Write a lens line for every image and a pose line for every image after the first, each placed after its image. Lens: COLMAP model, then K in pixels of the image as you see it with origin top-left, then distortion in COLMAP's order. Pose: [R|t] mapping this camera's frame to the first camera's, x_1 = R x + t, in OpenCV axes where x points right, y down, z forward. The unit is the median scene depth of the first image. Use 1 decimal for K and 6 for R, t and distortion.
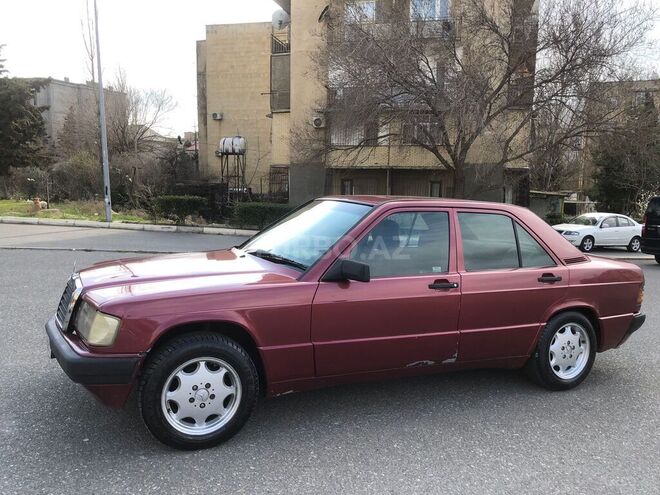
lens RADIAL K [[530.4, 0, 333.6], [0, 530.4, 250.4], [0, 0, 1]] dist [0.009022, -0.018749]
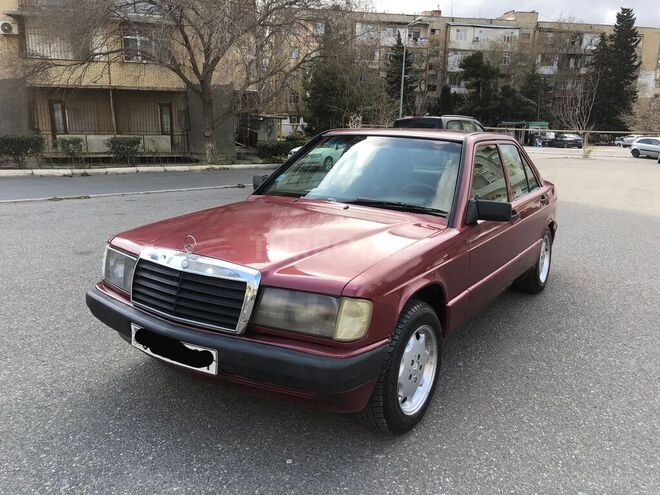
lens RADIAL K [[530.4, 0, 333.6], [0, 530.4, 250.4], [0, 0, 1]] dist [0.009022, -0.018749]
pose [[0.849265, -0.136970, 0.509891, -0.092576], [0.063633, 0.985277, 0.158685, -0.007956], [-0.524119, -0.102319, 0.845476, 0.041325]]
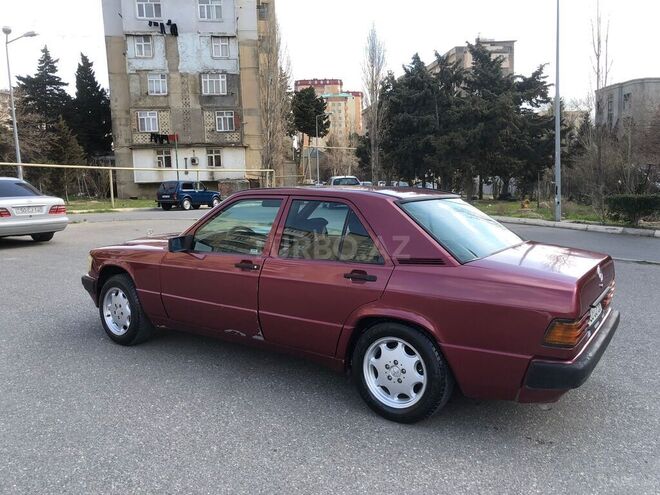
lens RADIAL K [[530.4, 0, 333.6], [0, 530.4, 250.4], [0, 0, 1]] dist [0.009022, -0.018749]
pose [[0.520813, 0.066502, -0.851076, 0.178287], [-0.070870, 0.996888, 0.034527, -0.002430], [0.850724, 0.042334, 0.523906, 0.084189]]
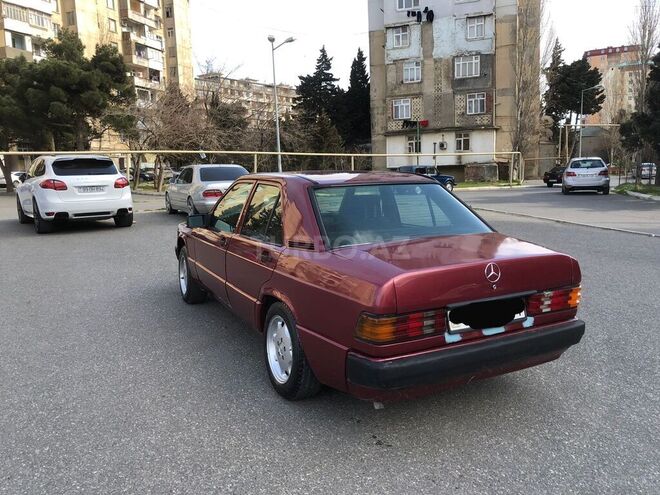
lens RADIAL K [[530.4, 0, 333.6], [0, 530.4, 250.4], [0, 0, 1]] dist [0.009022, -0.018749]
pose [[0.058271, 0.110725, -0.992141, 0.212353], [-0.095202, 0.989917, 0.104885, -0.010325], [0.993751, 0.088342, 0.068225, 0.172145]]
